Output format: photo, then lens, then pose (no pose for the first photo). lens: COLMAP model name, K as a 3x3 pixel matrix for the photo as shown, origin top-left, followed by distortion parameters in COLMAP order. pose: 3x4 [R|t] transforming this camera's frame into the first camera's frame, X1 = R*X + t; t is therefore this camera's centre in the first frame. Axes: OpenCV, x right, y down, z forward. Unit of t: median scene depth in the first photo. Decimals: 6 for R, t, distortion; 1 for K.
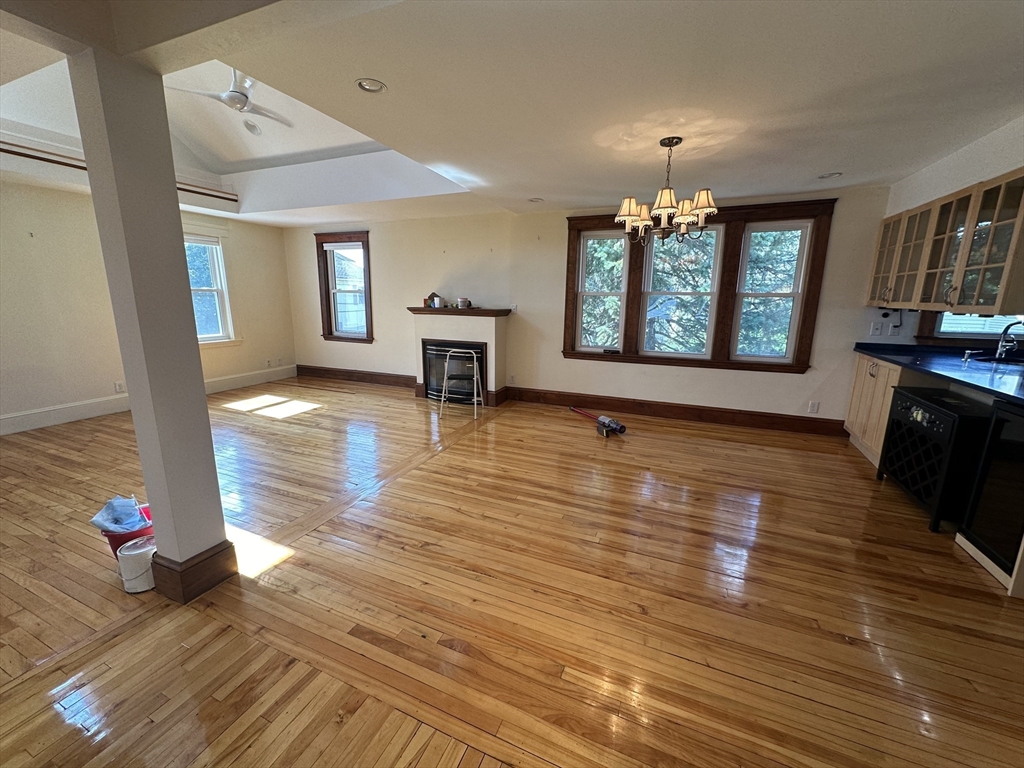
lens RADIAL K [[406.7, 0, 511.2], [0, 406.7, 383.1], [0, 0, 1]] dist [-0.002156, 0.000269]
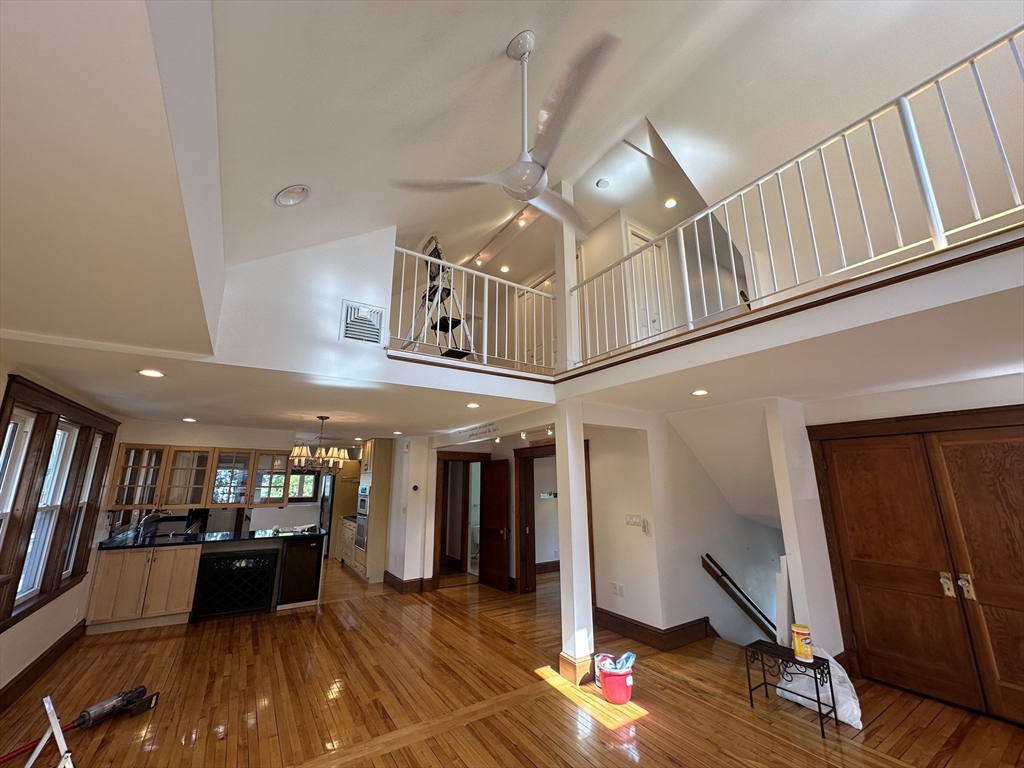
lens RADIAL K [[406.7, 0, 511.2], [0, 406.7, 383.1], [0, 0, 1]] dist [-0.002156, 0.000269]
pose [[-0.826890, 0.123795, 0.548569, -0.614068], [0.111409, 0.992197, -0.055975, -0.264823], [-0.551218, 0.014830, -0.834229, 0.974948]]
